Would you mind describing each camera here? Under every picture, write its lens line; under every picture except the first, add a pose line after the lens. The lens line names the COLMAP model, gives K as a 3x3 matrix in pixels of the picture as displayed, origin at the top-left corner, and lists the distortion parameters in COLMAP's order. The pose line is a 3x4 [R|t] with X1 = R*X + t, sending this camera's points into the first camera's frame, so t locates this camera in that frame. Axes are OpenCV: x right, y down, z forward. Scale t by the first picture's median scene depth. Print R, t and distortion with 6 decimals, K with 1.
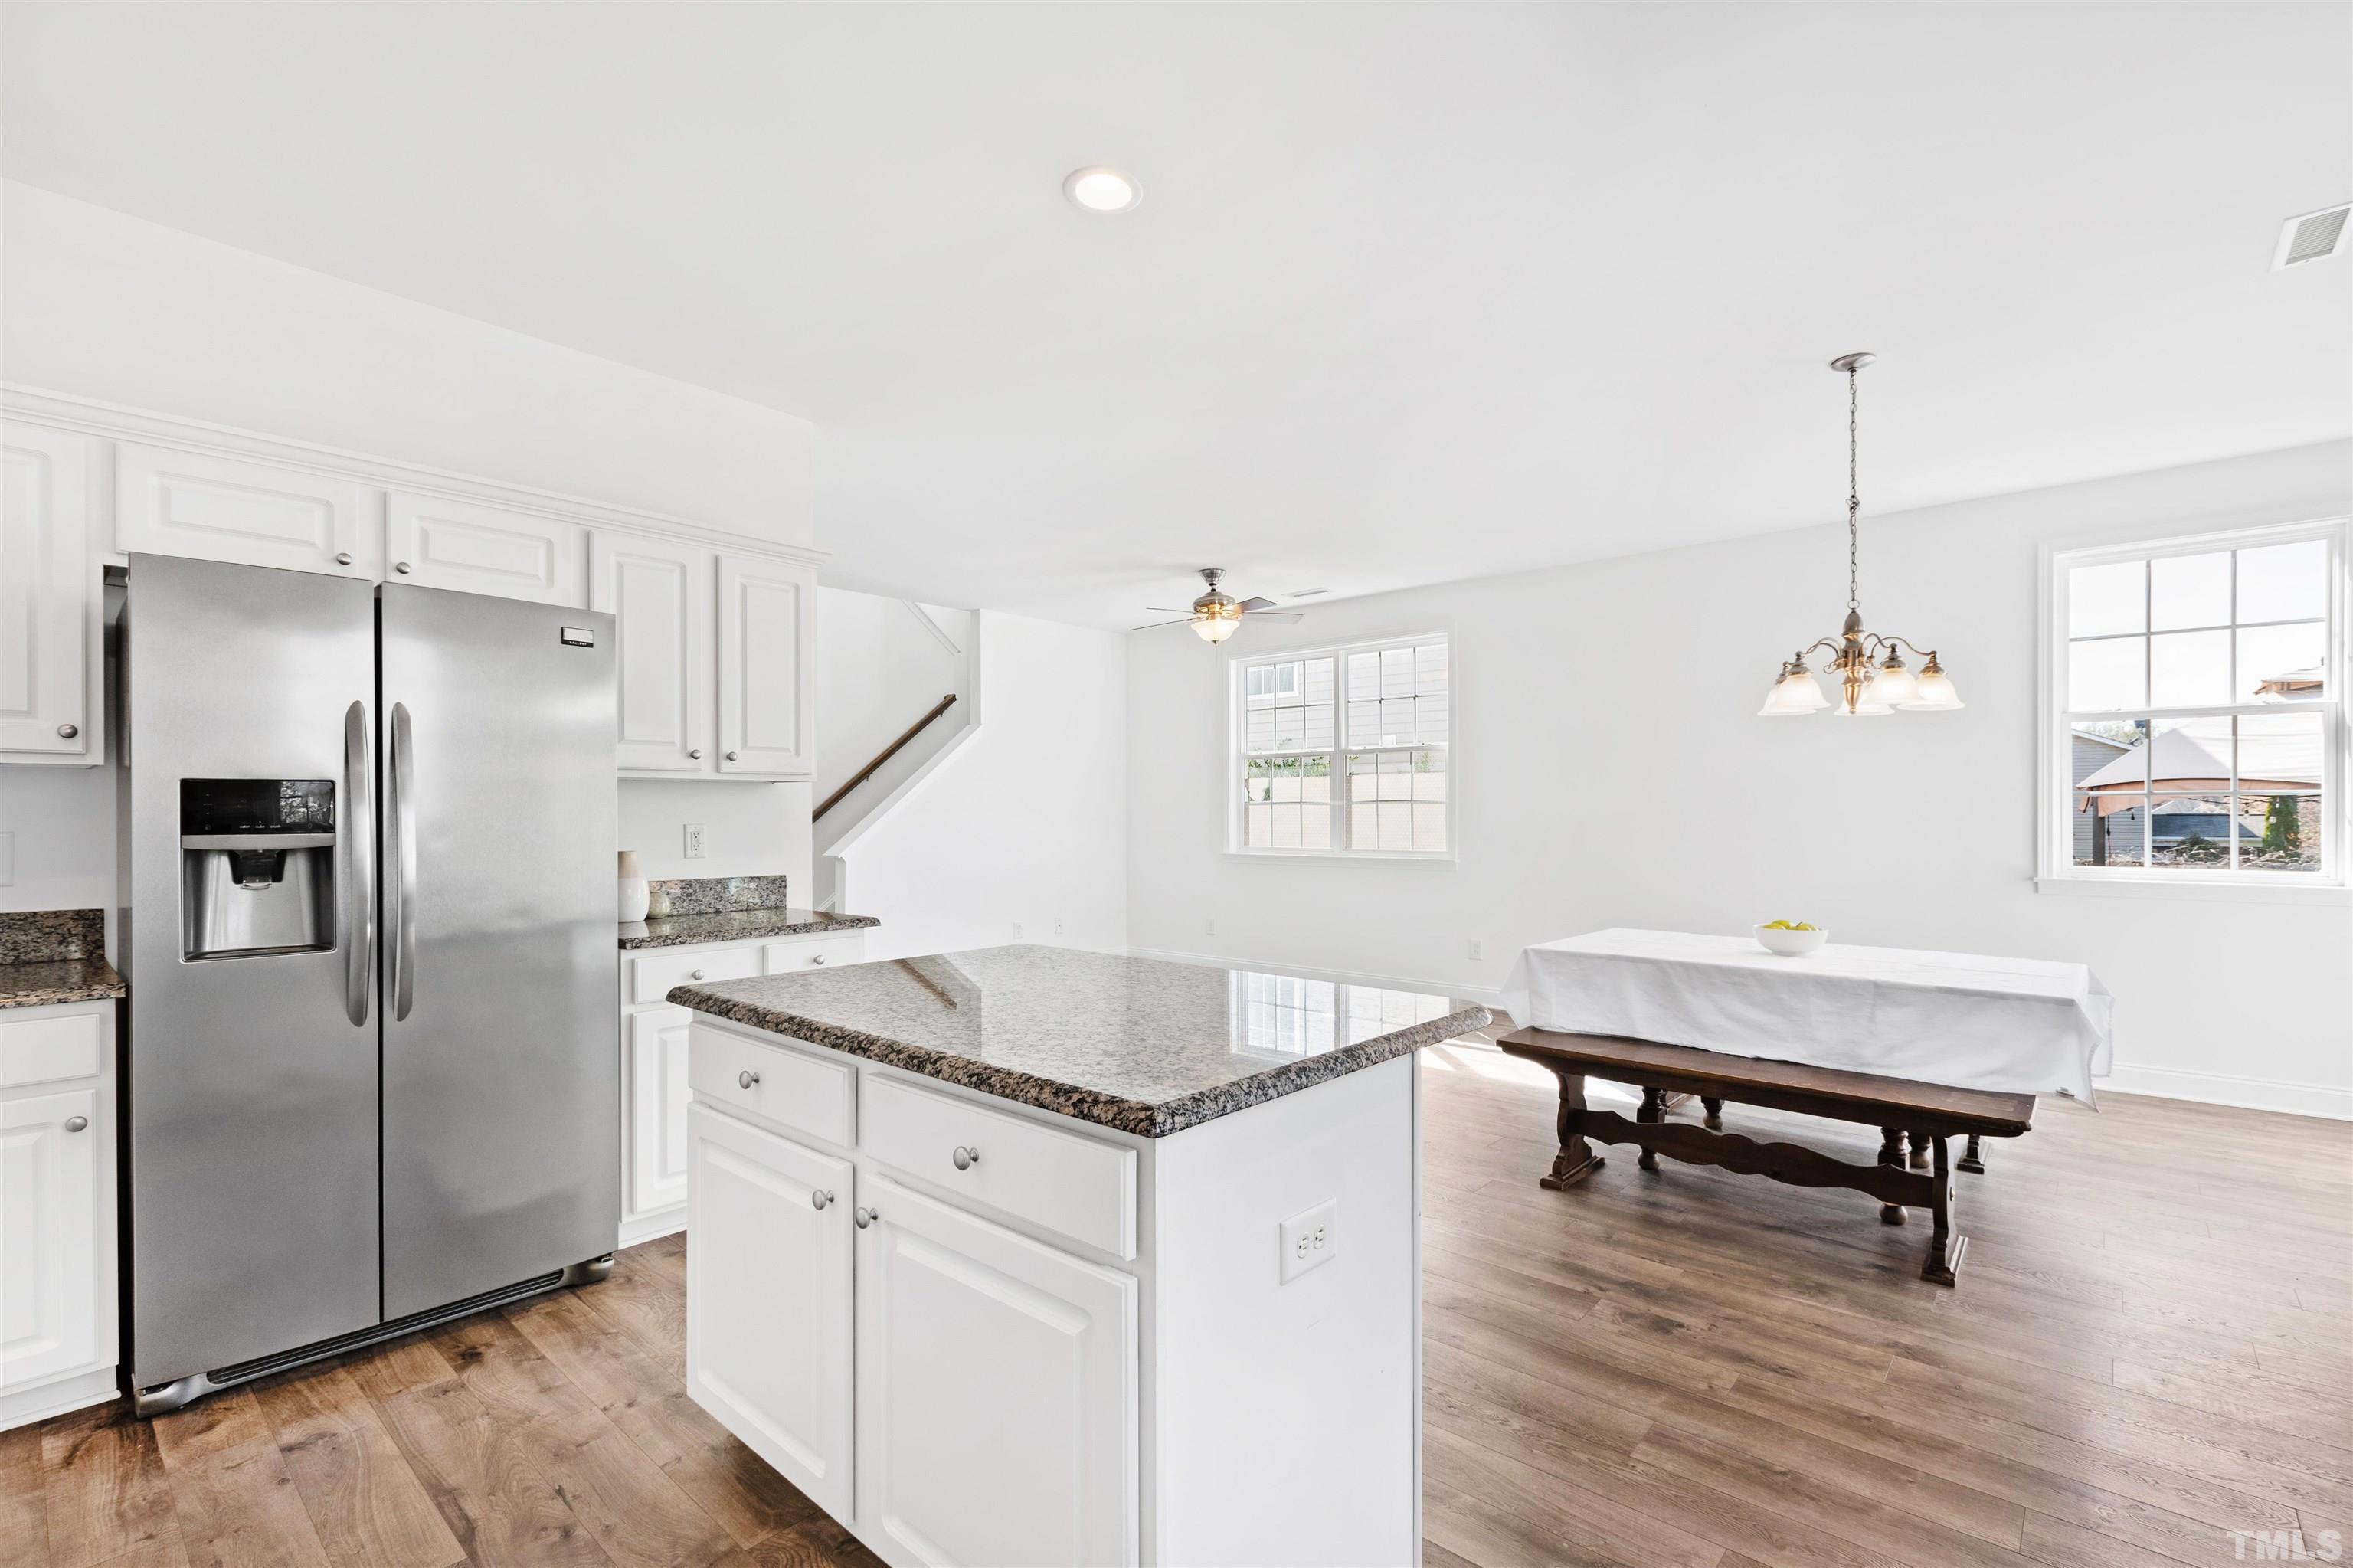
lens RADIAL K [[1054.8, 0, 1176.3], [0, 1054.8, 812.1], [0, 0, 1]] dist [0.012593, -0.002941]
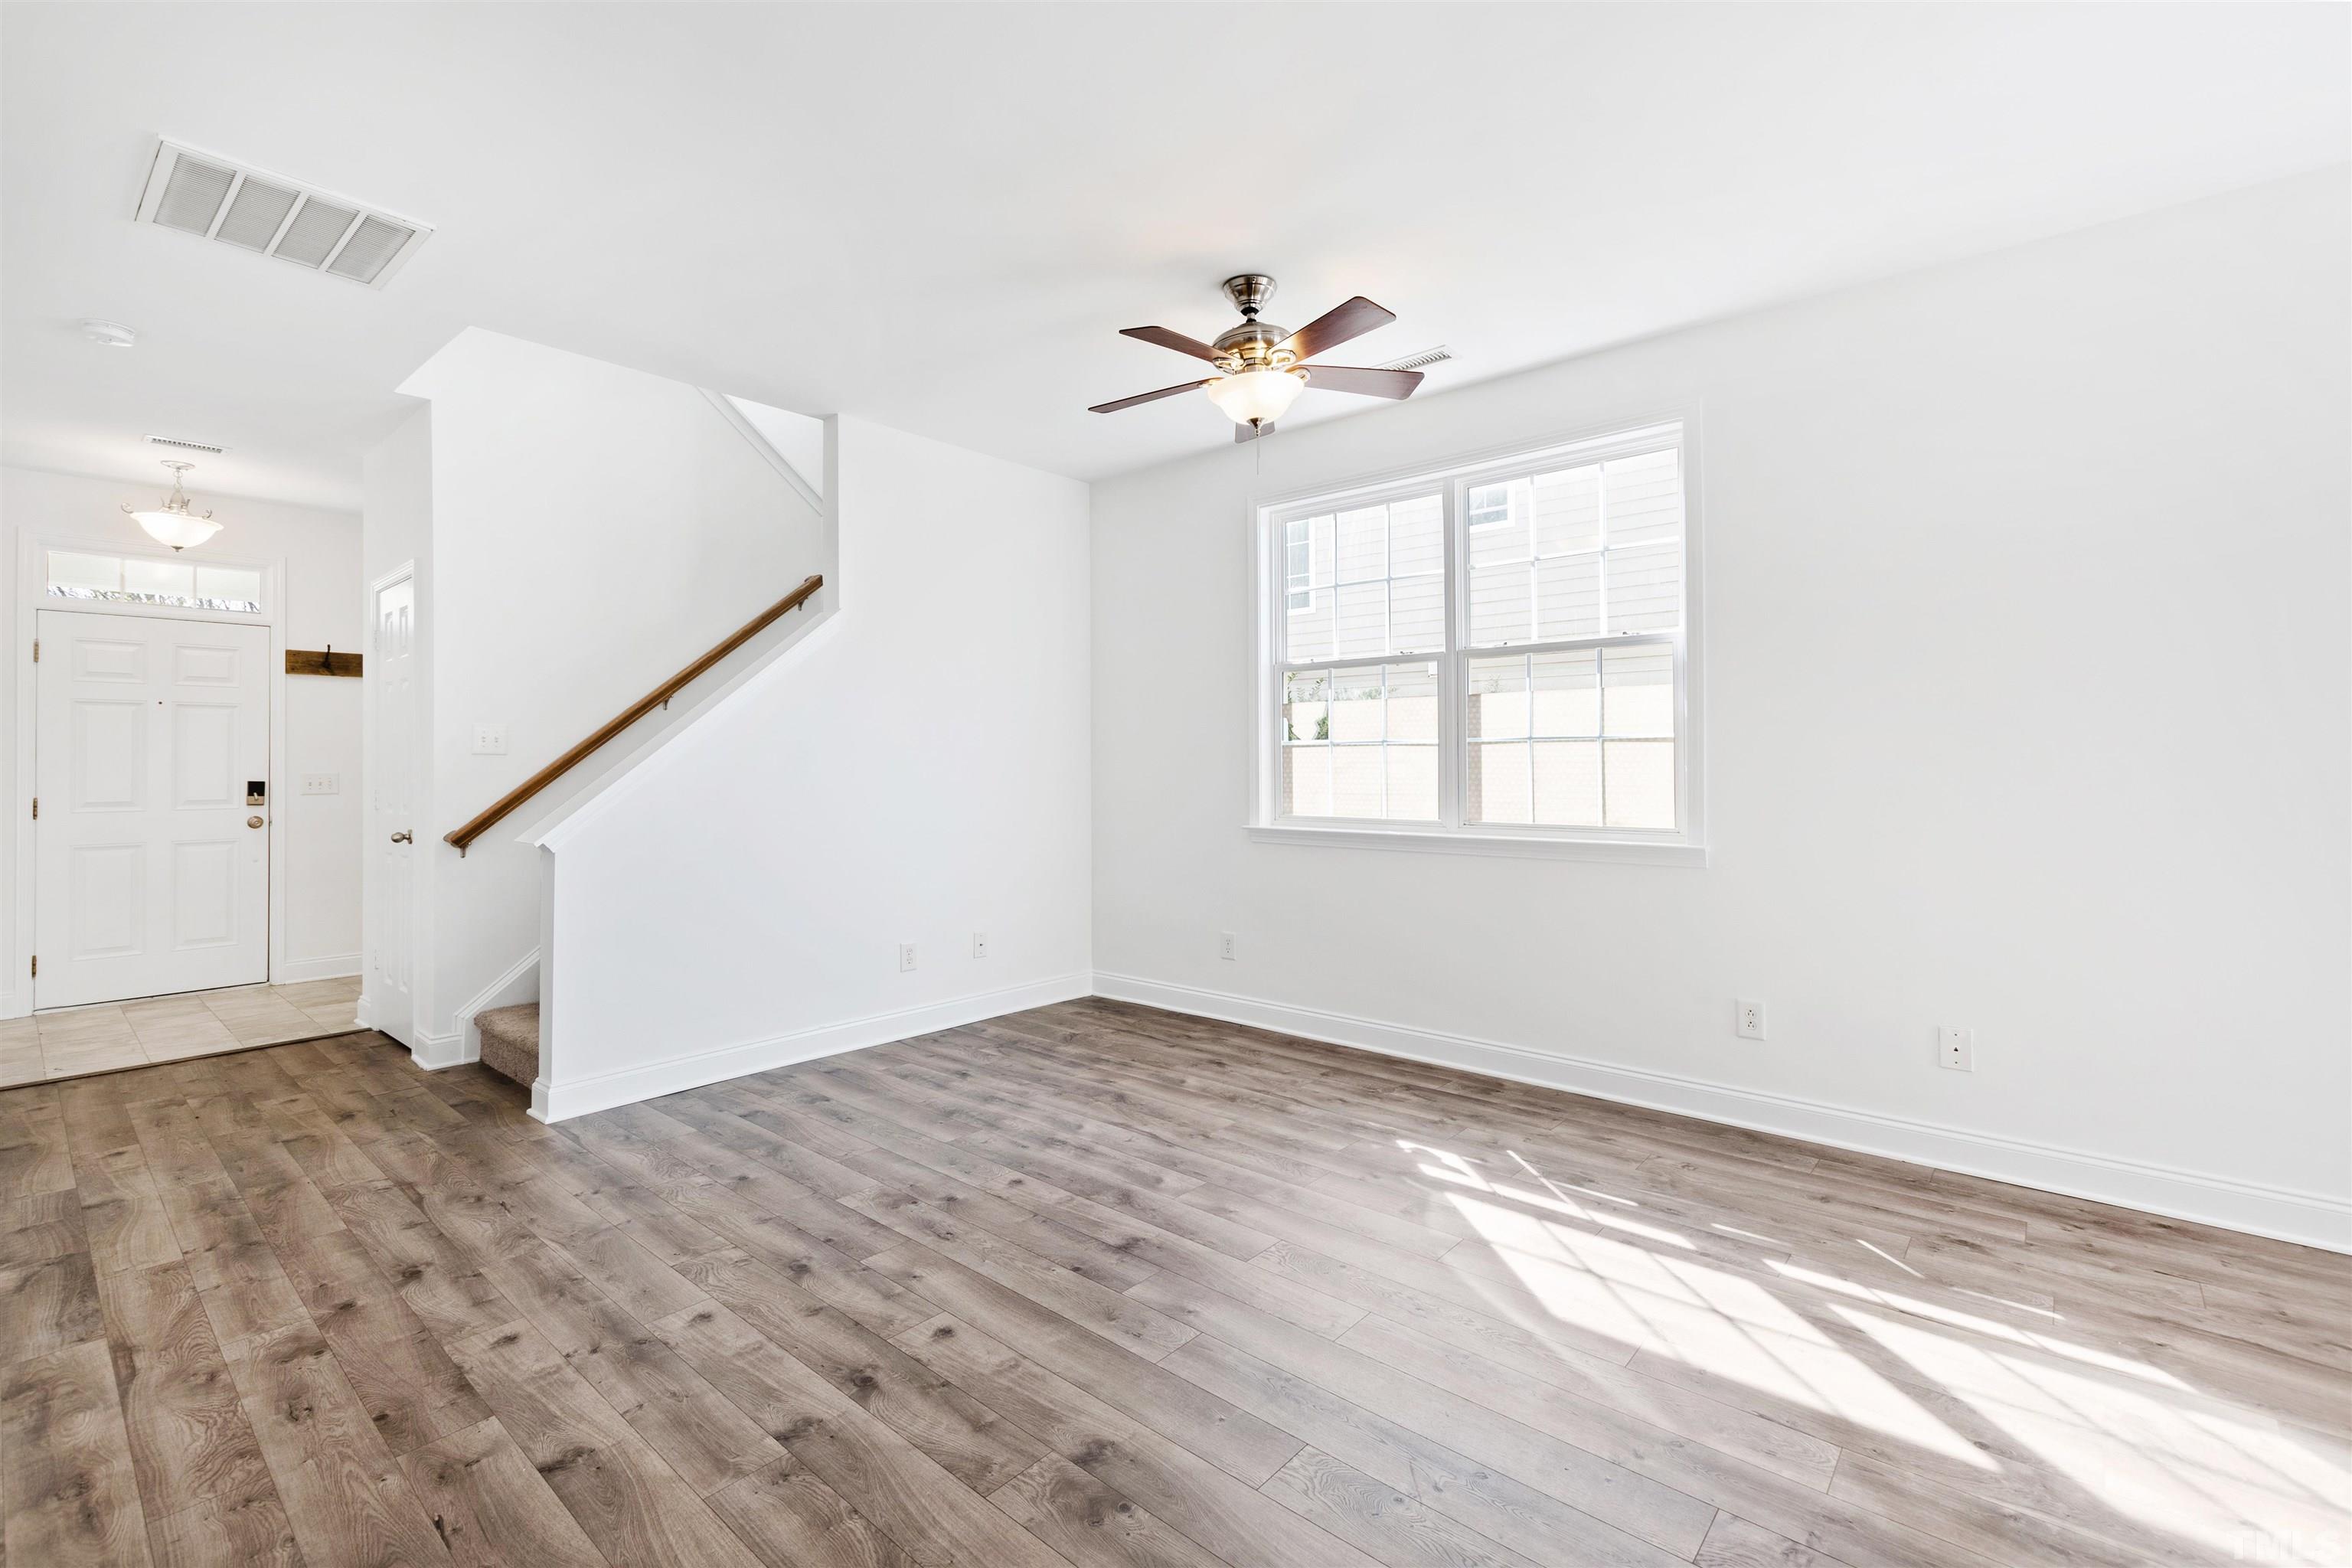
lens RADIAL K [[1054.4, 0, 1175.0], [0, 1054.4, 756.0], [0, 0, 1]] dist [0.012593, -0.002941]
pose [[0.999813, -0.003230, 0.019053, -0.022862], [0.003286, 0.999990, -0.002893, 0.001175], [-0.019044, 0.002955, 0.999814, 0.973946]]
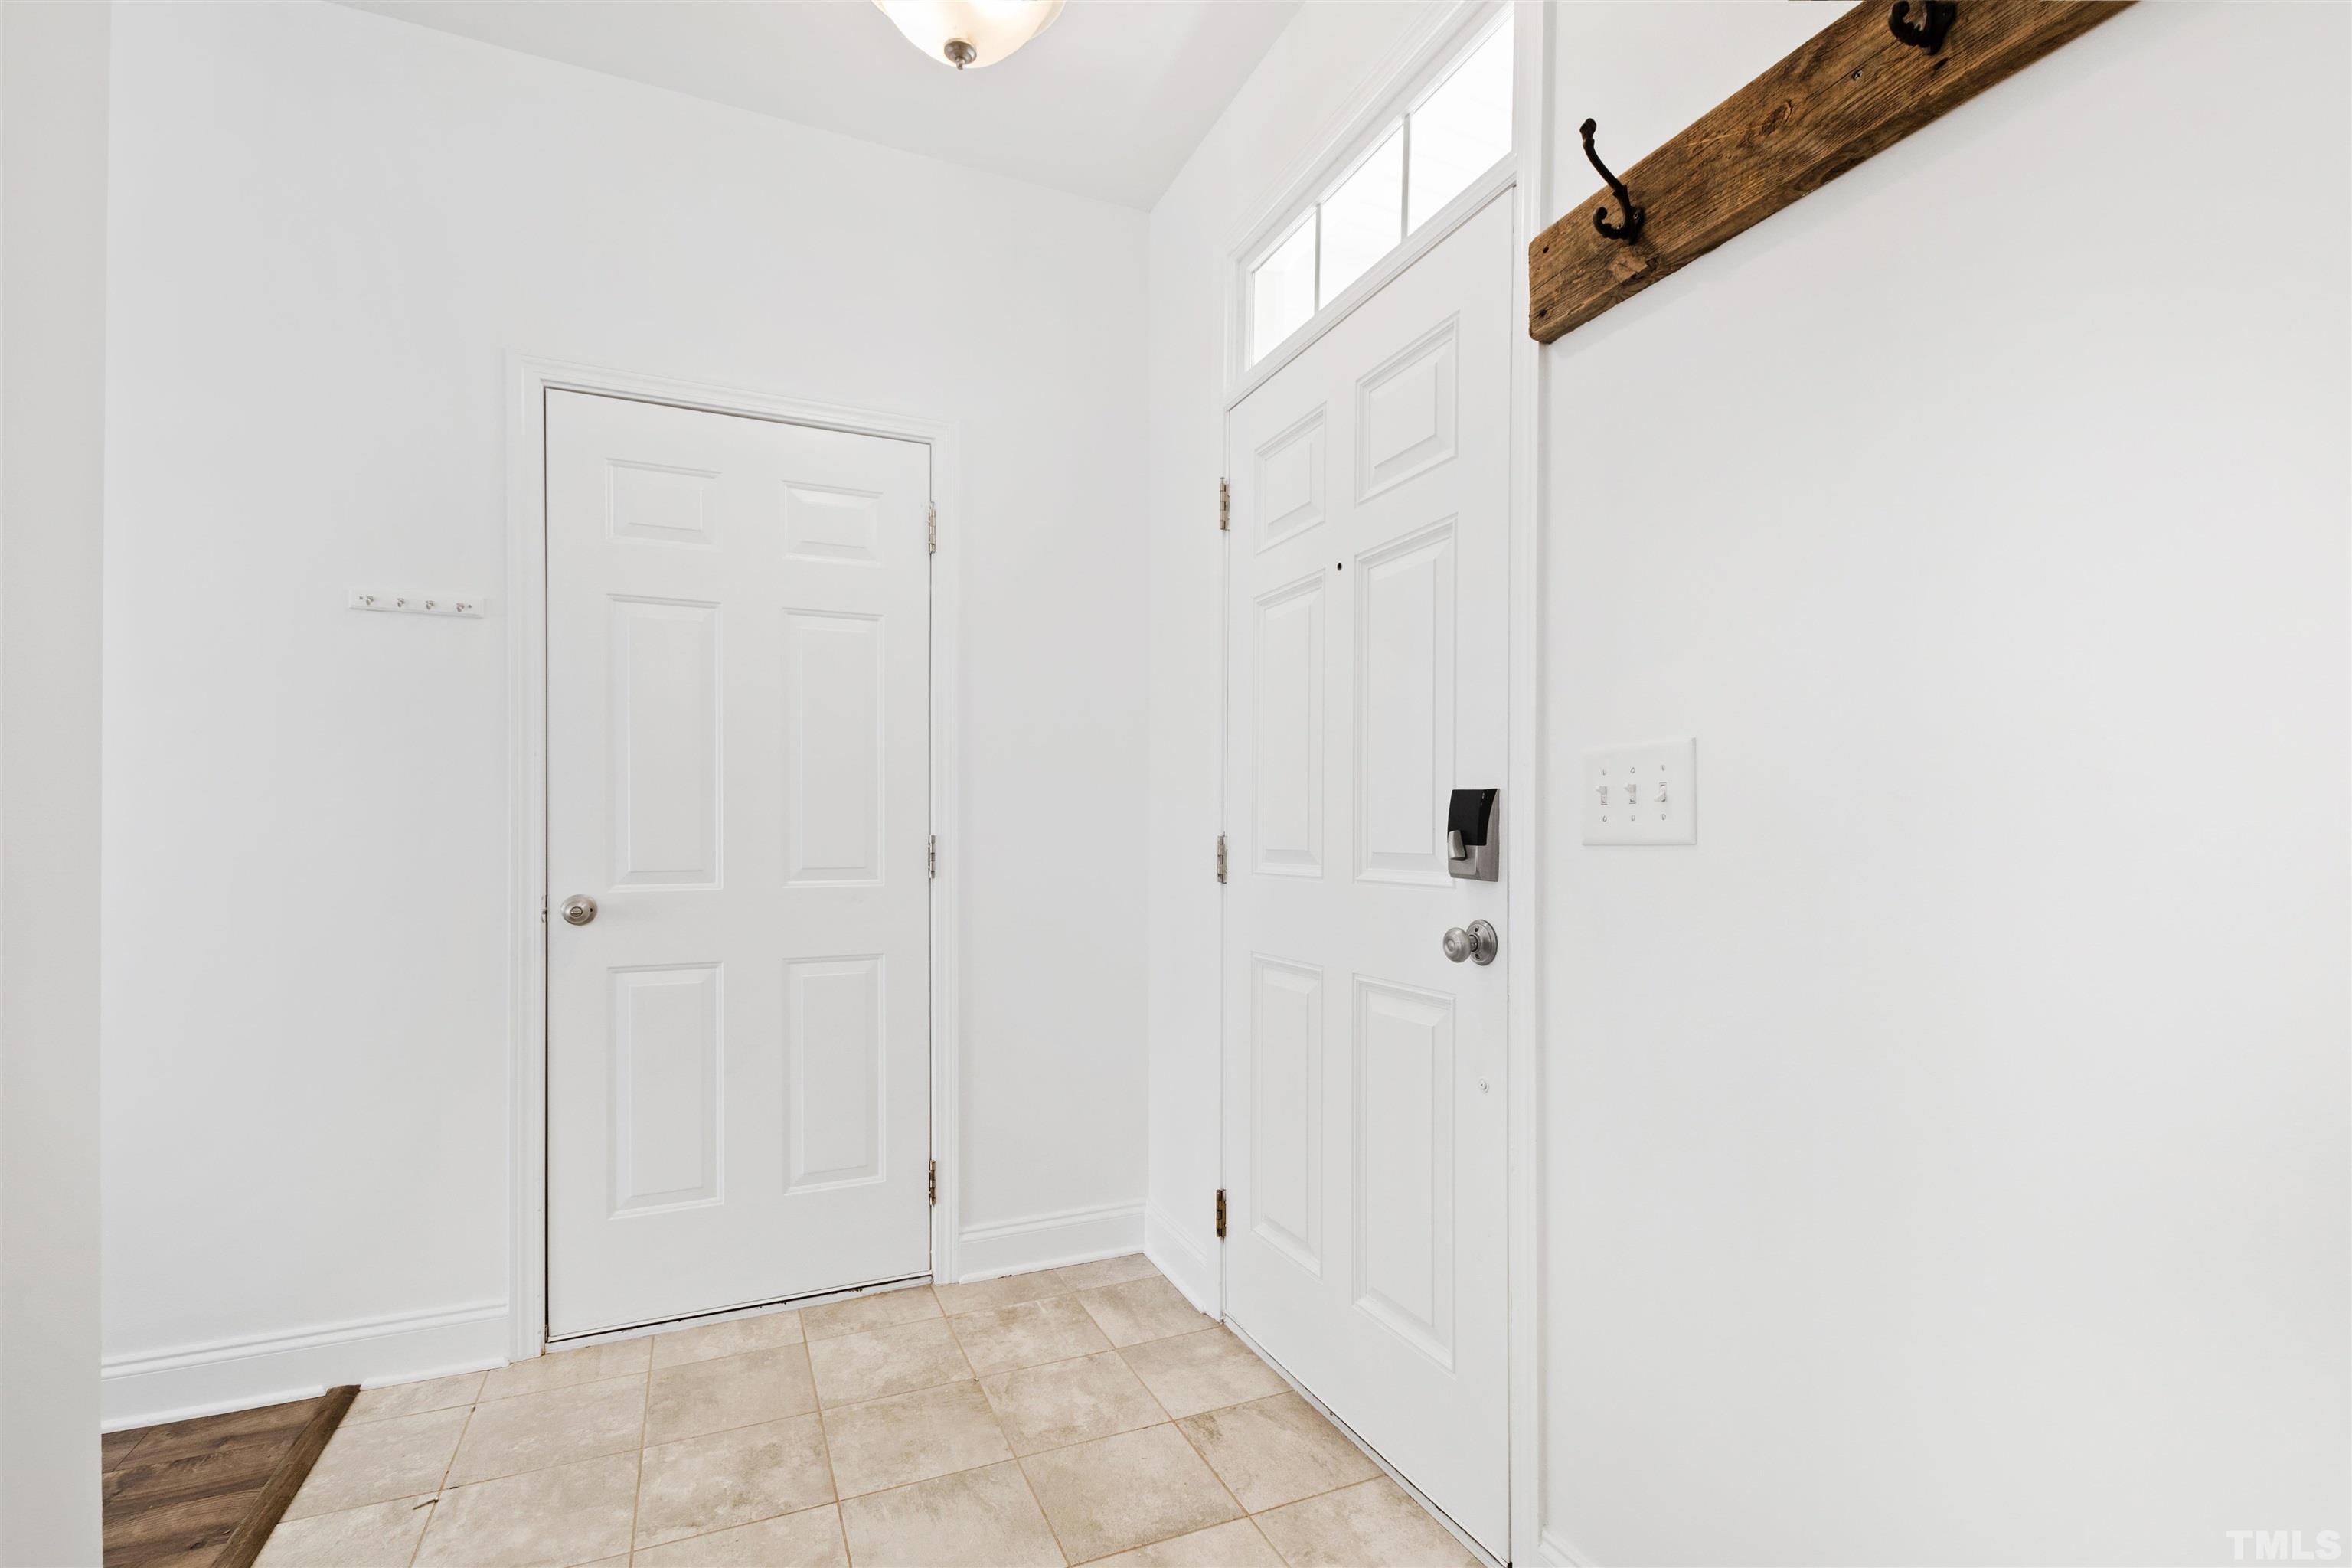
lens RADIAL K [[1054.4, 0, 1172.2], [0, 1054.4, 837.4], [0, 0, 1]] dist [0.012593, -0.002941]
pose [[-0.401697, 0.000676, -0.915772, -1.084210], [-0.000299, 1.000000, 0.000870, 0.056130], [0.915772, 0.000623, -0.401697, 2.917892]]
